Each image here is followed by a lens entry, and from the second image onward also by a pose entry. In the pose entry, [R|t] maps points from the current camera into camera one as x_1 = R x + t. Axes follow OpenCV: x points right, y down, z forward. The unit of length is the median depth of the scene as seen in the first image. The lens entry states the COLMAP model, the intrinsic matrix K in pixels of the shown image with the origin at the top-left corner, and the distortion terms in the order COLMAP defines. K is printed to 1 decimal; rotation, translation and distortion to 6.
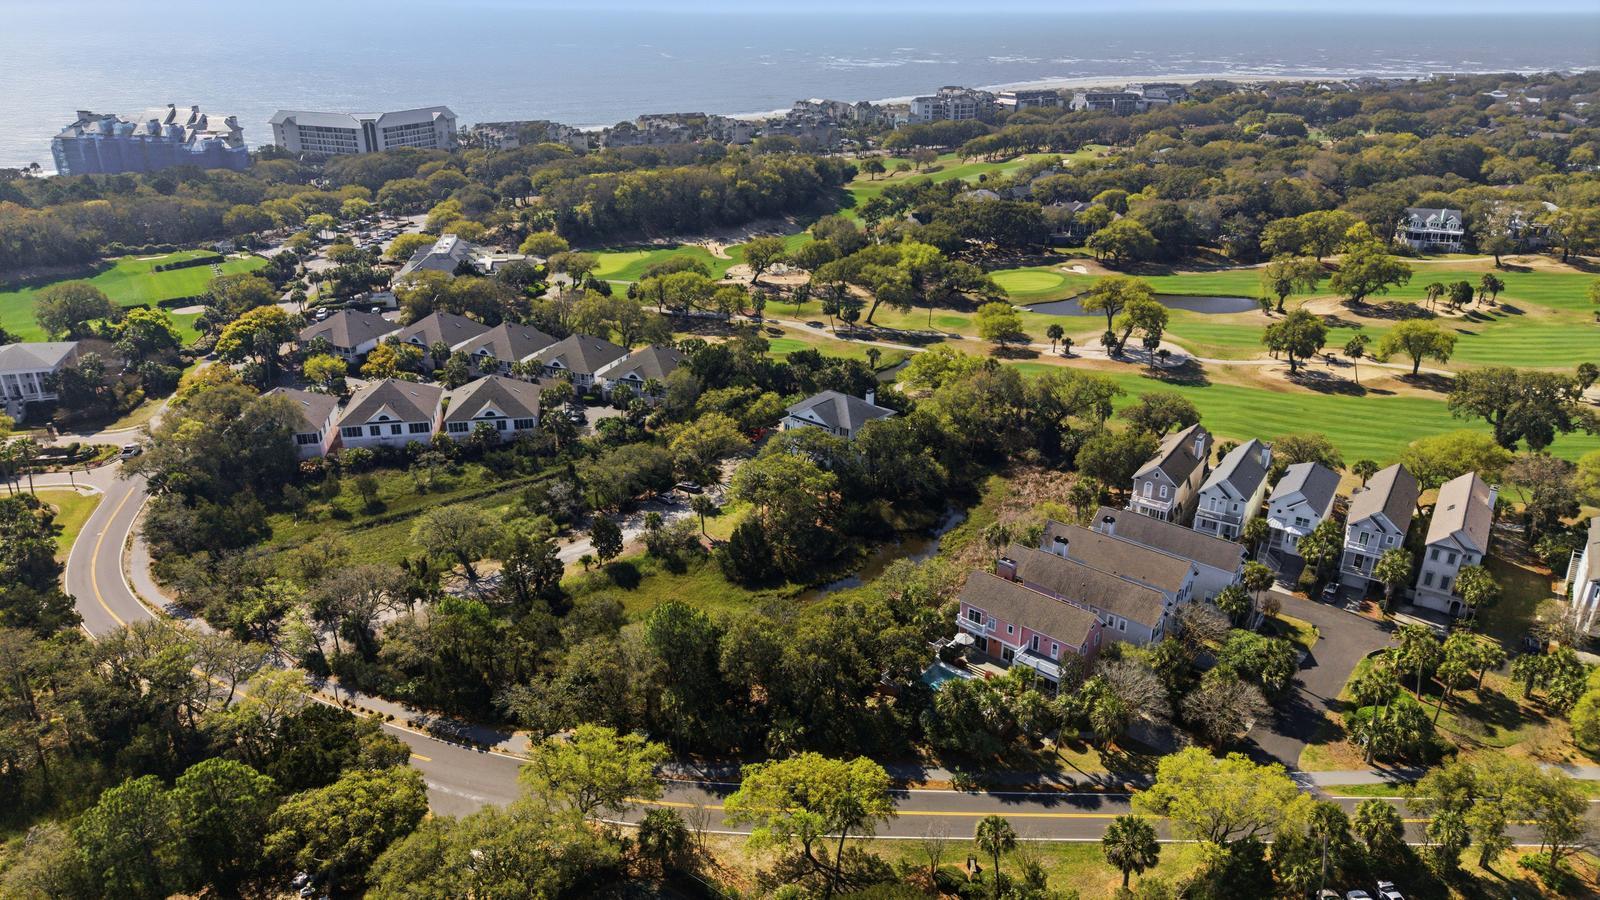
lens RADIAL K [[1057.2, 0, 800.0], [0, 1057.2, 450.0], [0, 0, 1]] dist [0.029022, -0.027573]
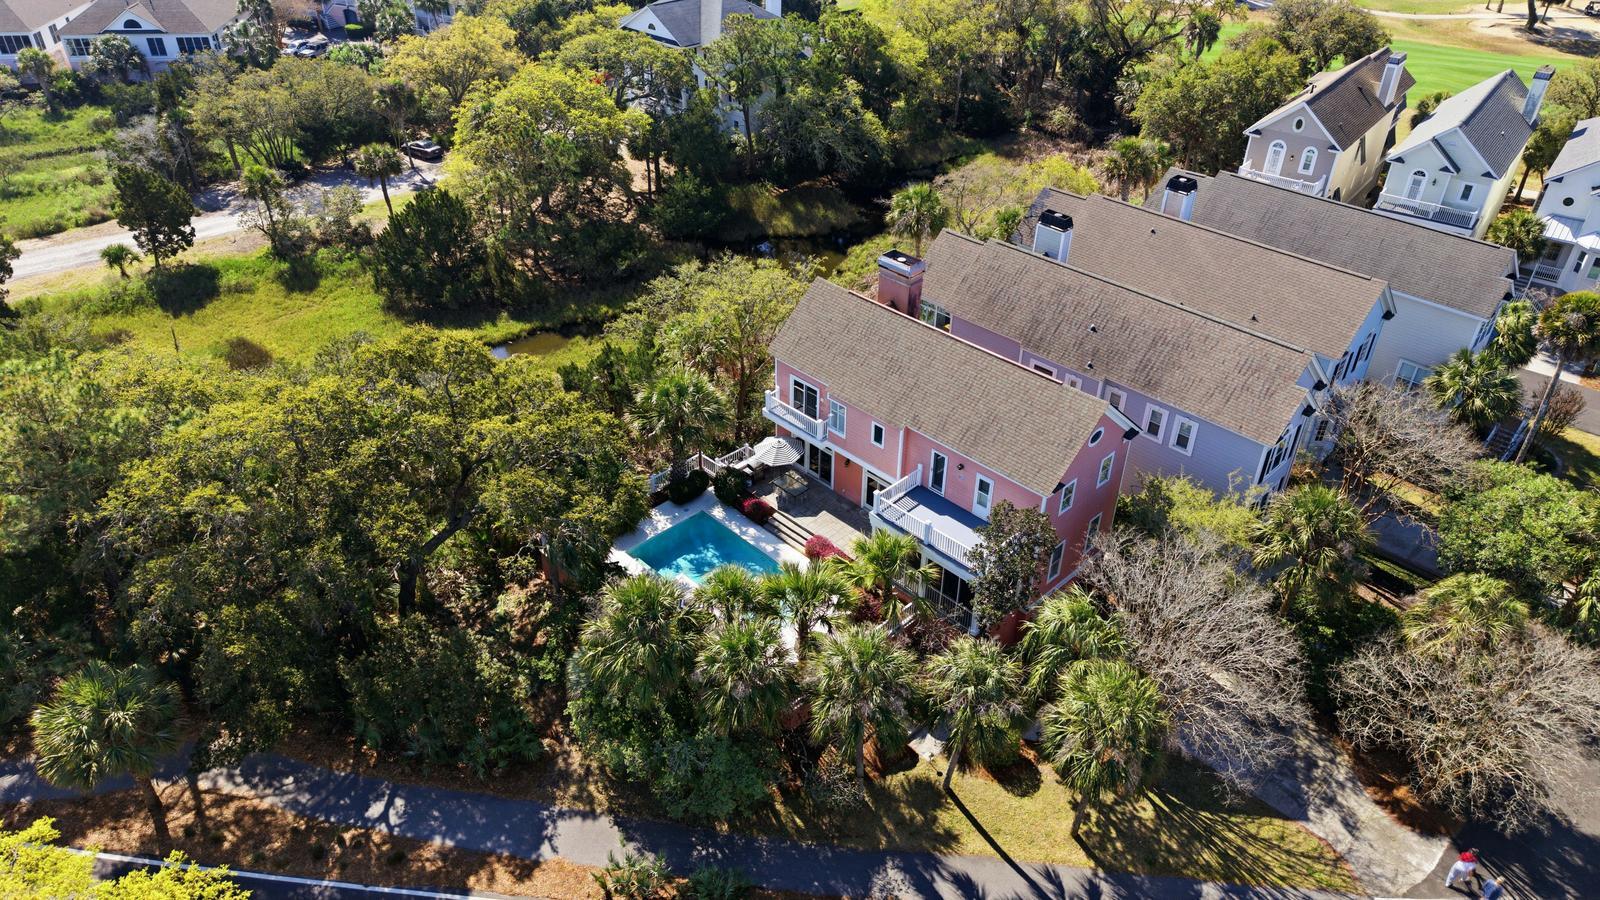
lens RADIAL K [[1057.2, 0, 800.0], [0, 1057.2, 450.0], [0, 0, 1]] dist [0.029022, -0.027573]
pose [[0.996660, 0.048165, -0.065953, 0.192178], [-0.033996, 0.978963, 0.201188, 0.098631], [0.074256, -0.198274, 0.977330, 0.617146]]
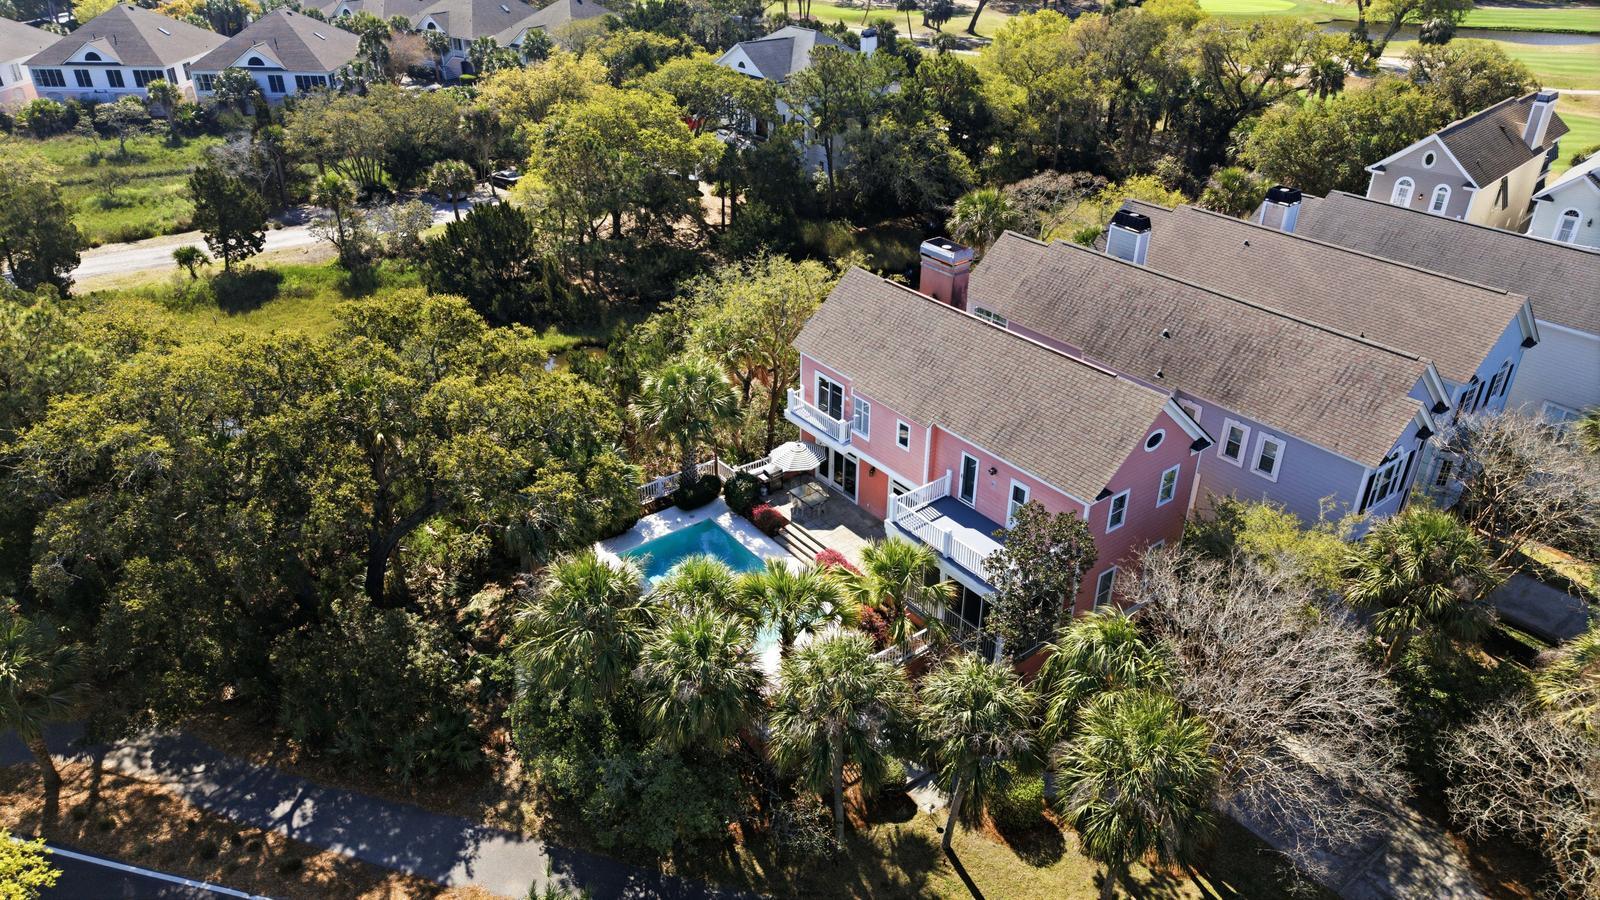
lens RADIAL K [[1063.8, 0, 800.0], [0, 1063.8, 450.0], [0, 0, 1]] dist [0.020740, -0.018482]
pose [[0.980032, 0.098552, -0.172697, 0.220242], [-0.077965, 0.989439, 0.122200, 0.134182], [0.182916, -0.106296, 0.977365, 0.658494]]
